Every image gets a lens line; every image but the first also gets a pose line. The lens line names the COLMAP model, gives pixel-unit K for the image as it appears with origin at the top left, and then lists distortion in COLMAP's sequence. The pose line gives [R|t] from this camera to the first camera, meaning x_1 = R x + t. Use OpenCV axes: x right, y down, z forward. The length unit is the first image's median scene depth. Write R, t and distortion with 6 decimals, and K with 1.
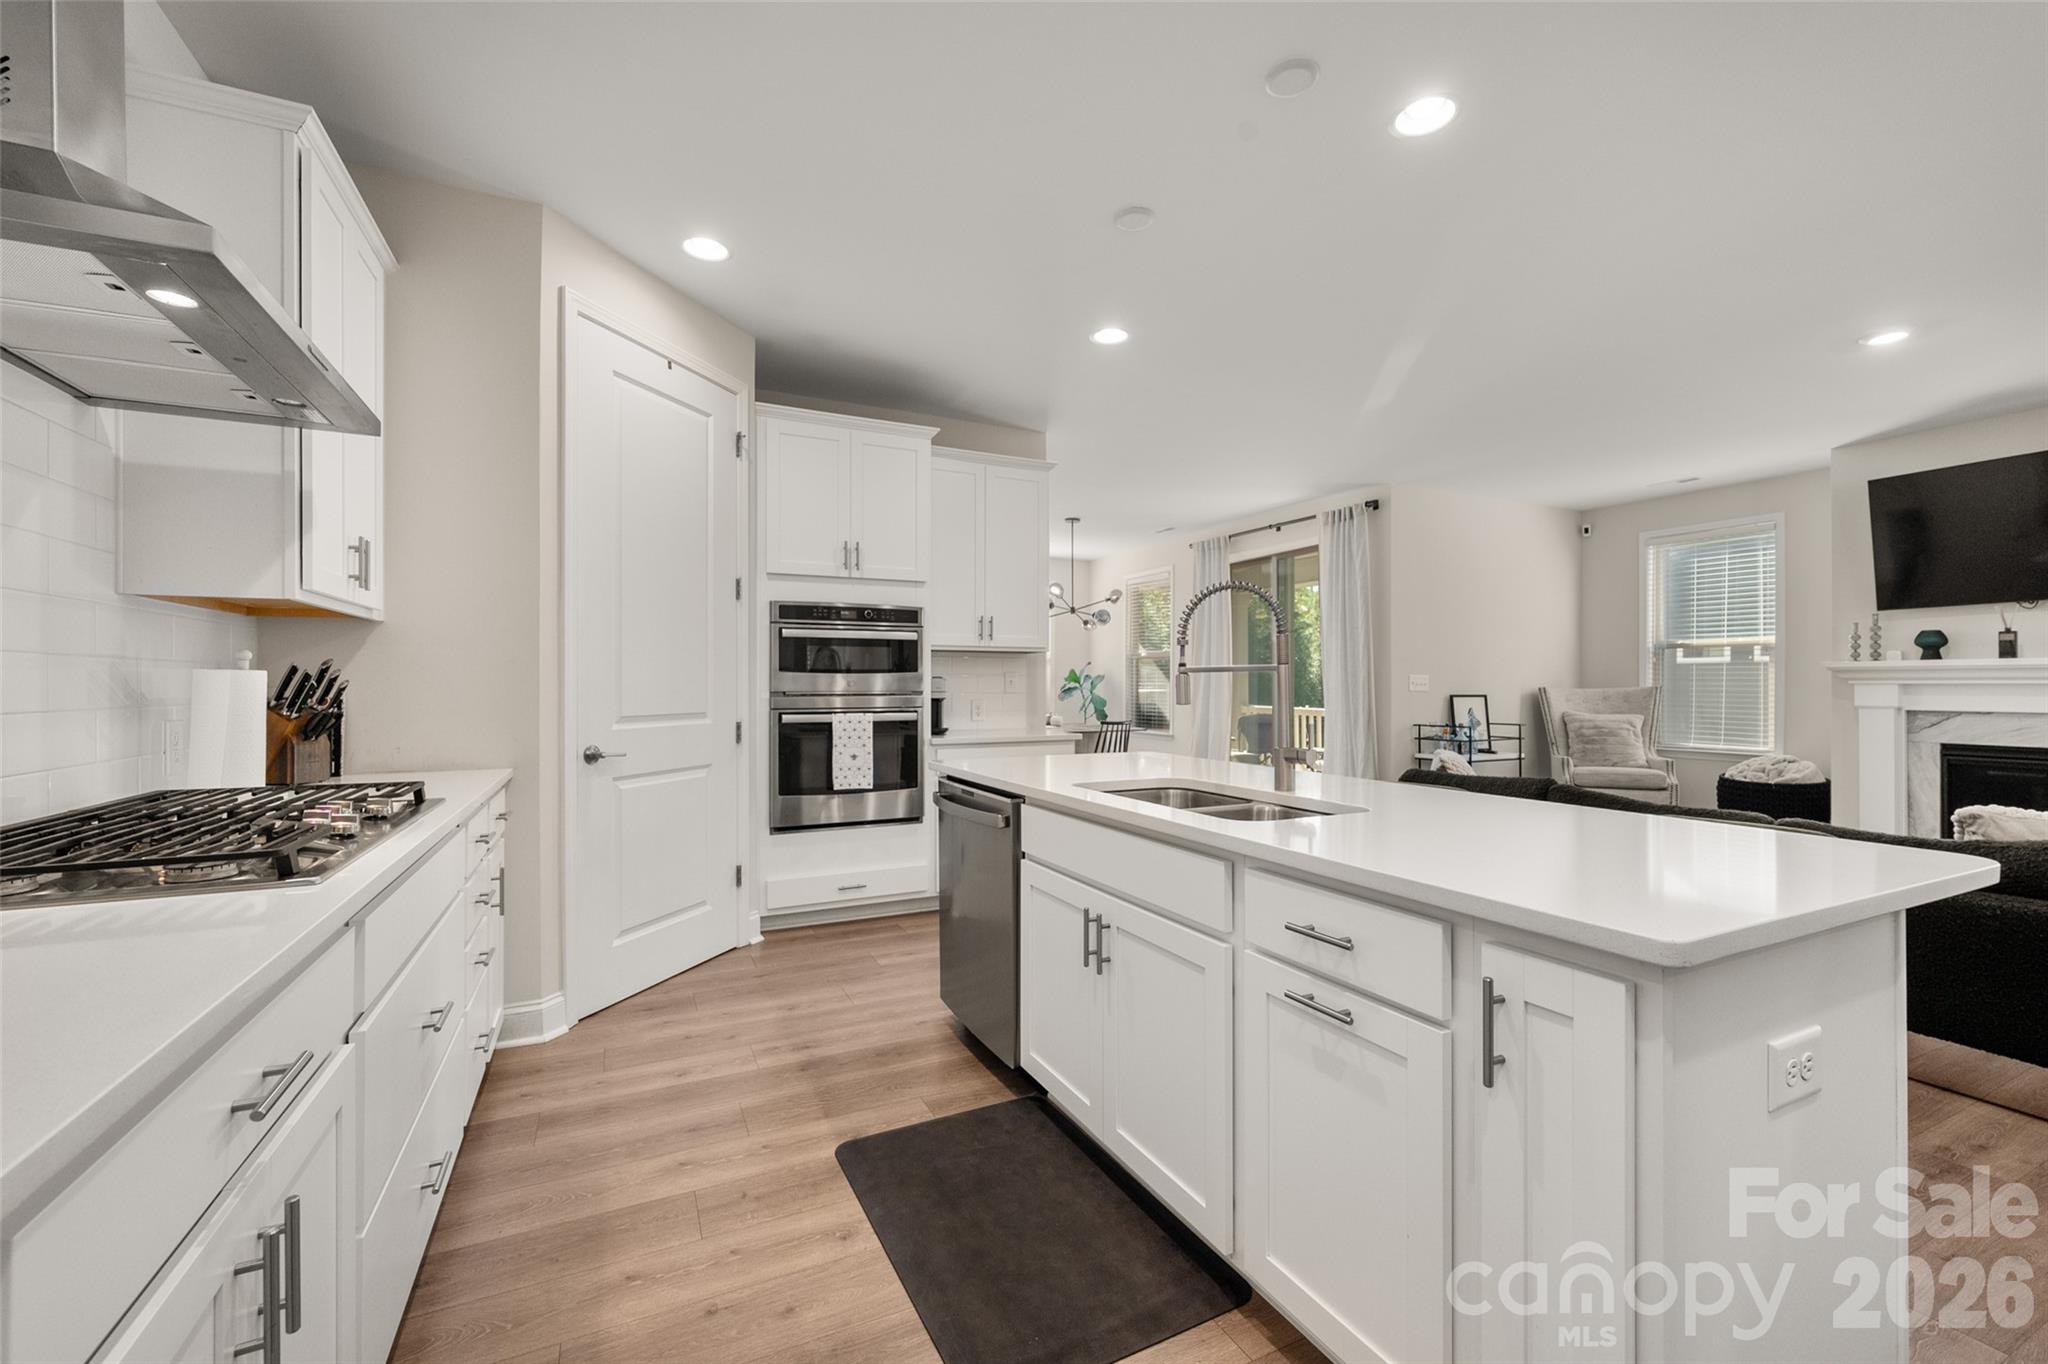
lens RADIAL K [[836.0, 0, 1022.1], [0, 836.0, 695.7], [0, 0, 1]] dist [-0.001447, -0.000185]
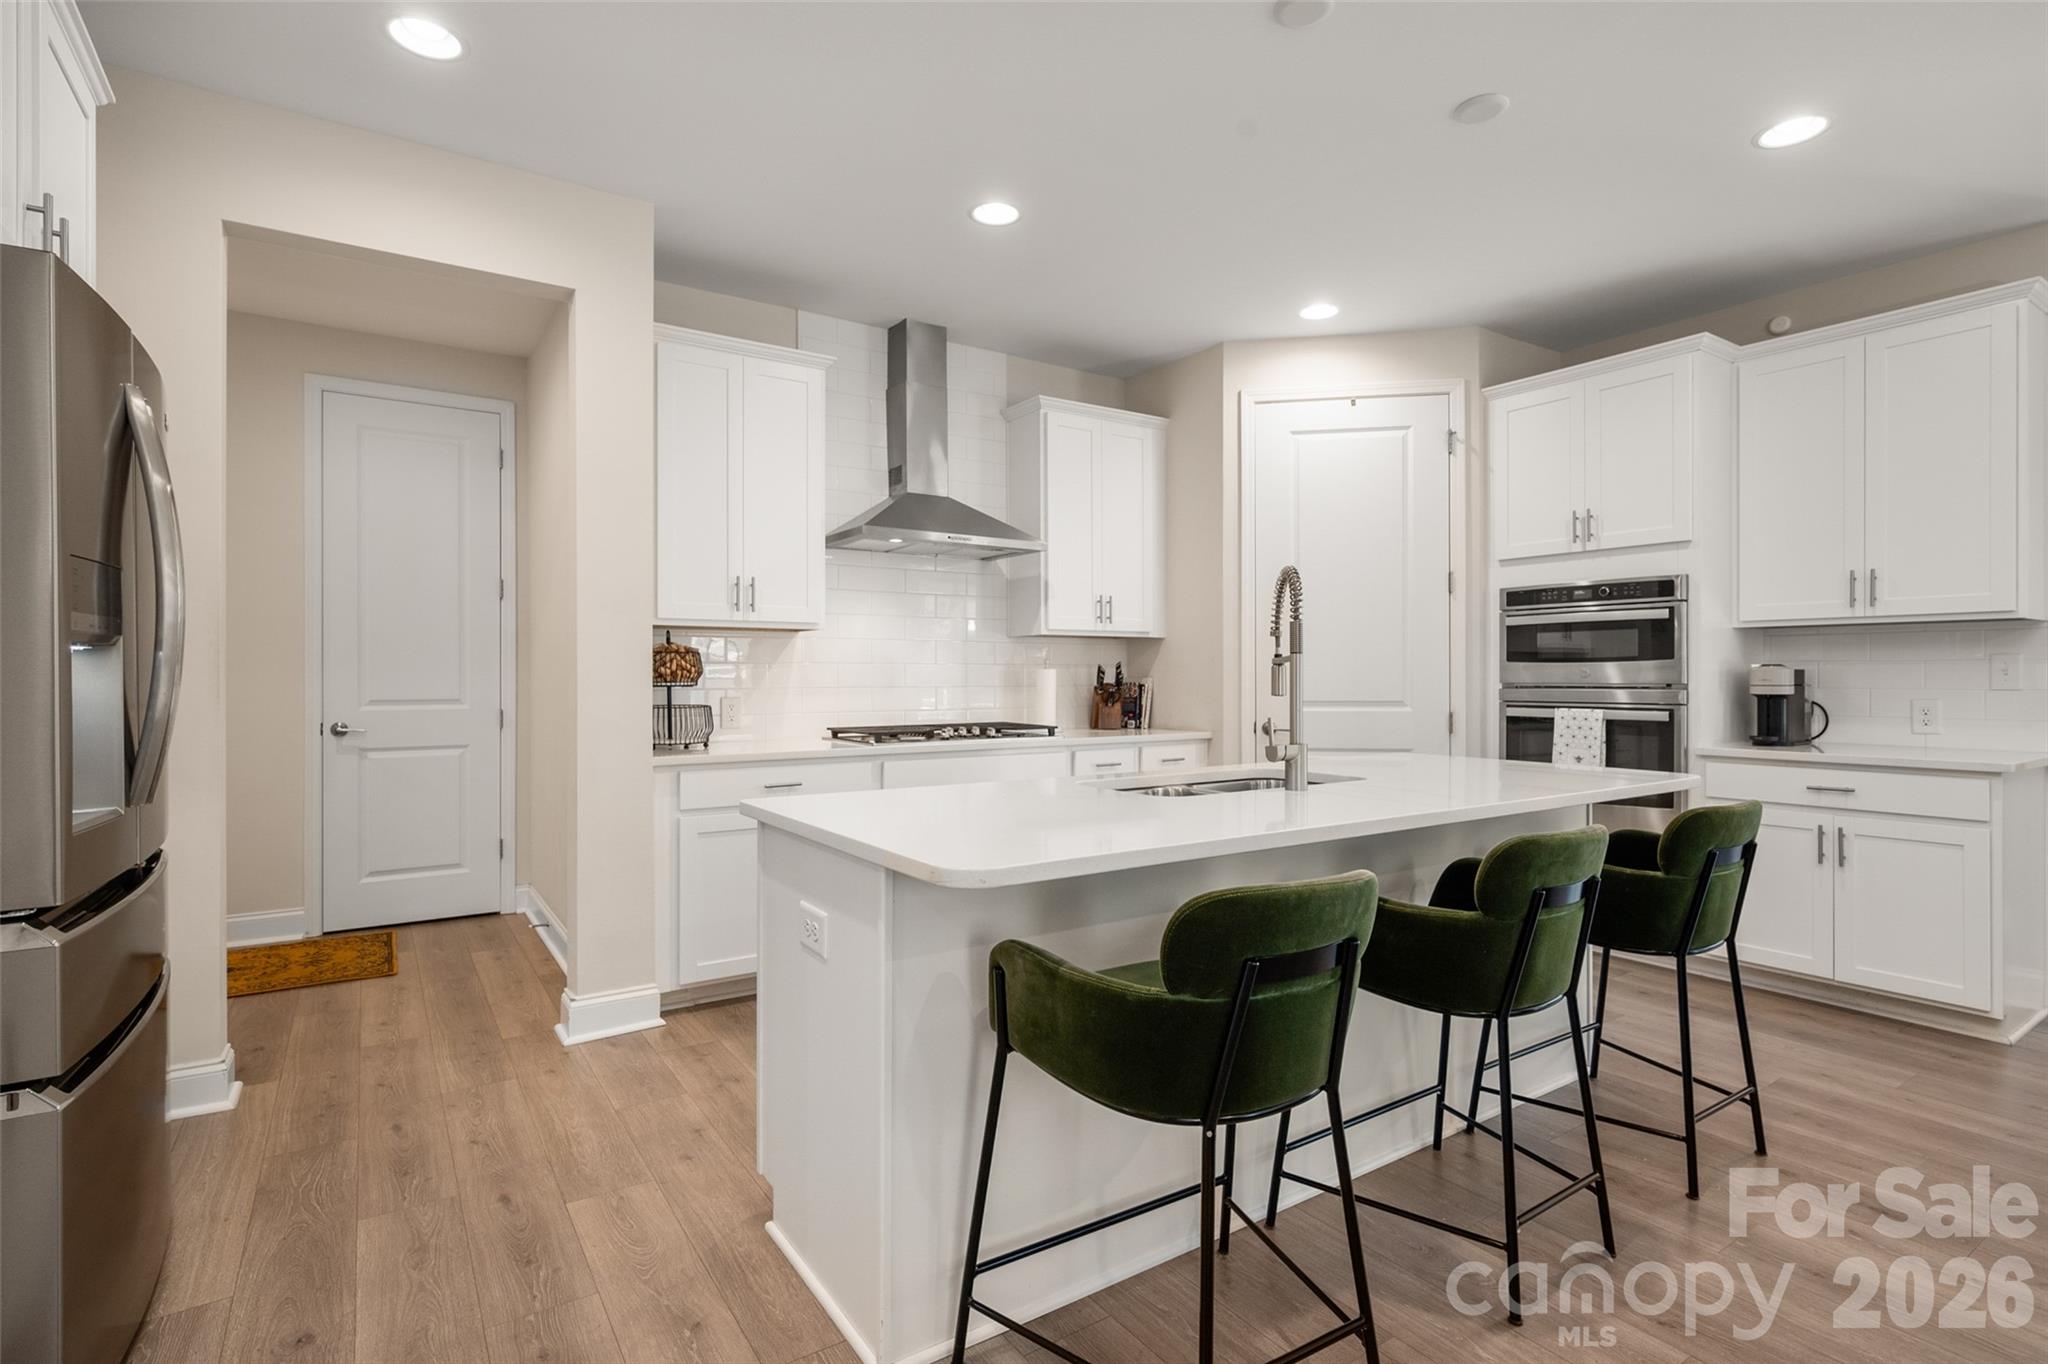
lens RADIAL K [[1002.4, 0, 1028.8], [0, 1002.4, 683.4], [0, 0, 1]] dist [0.004802, -0.000020]
pose [[0.143354, 0.006634, -0.989649, 0.799837], [-0.012387, 0.999911, 0.004909, -0.003259], [0.989594, 0.011555, 0.143424, 0.312709]]
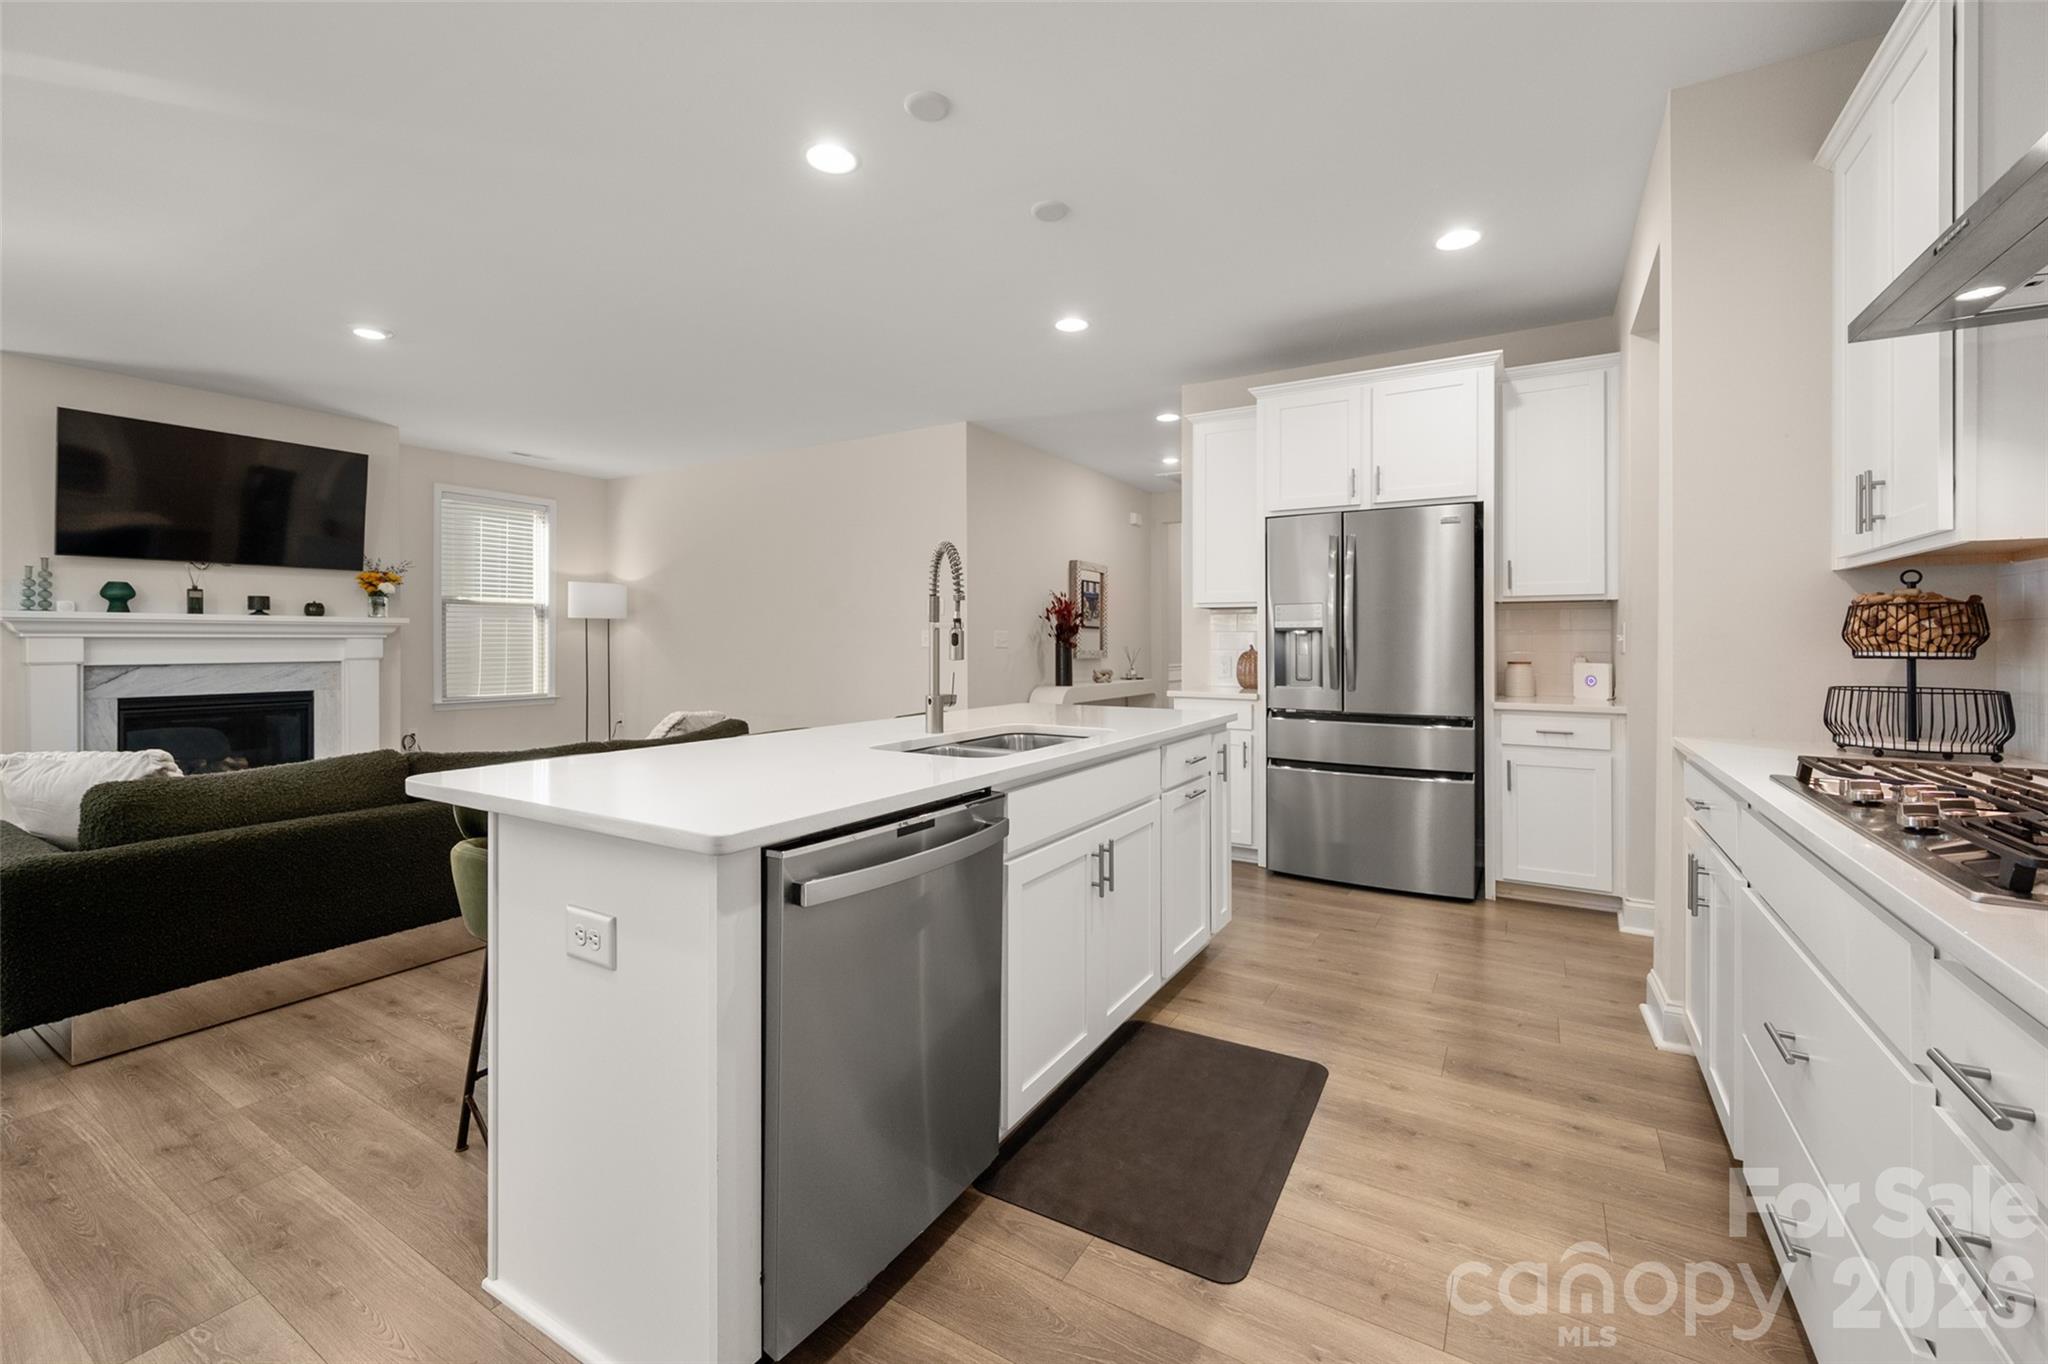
lens RADIAL K [[822.4, 0, 1047.3], [0, 822.4, 636.2], [0, 0, 1]] dist [-0.004480, -0.000082]
pose [[-0.552900, 0.002707, 0.833243, -0.281385], [0.009215, 0.999953, 0.002867, -0.007719], [-0.833197, 0.009264, -0.552899, 0.593003]]
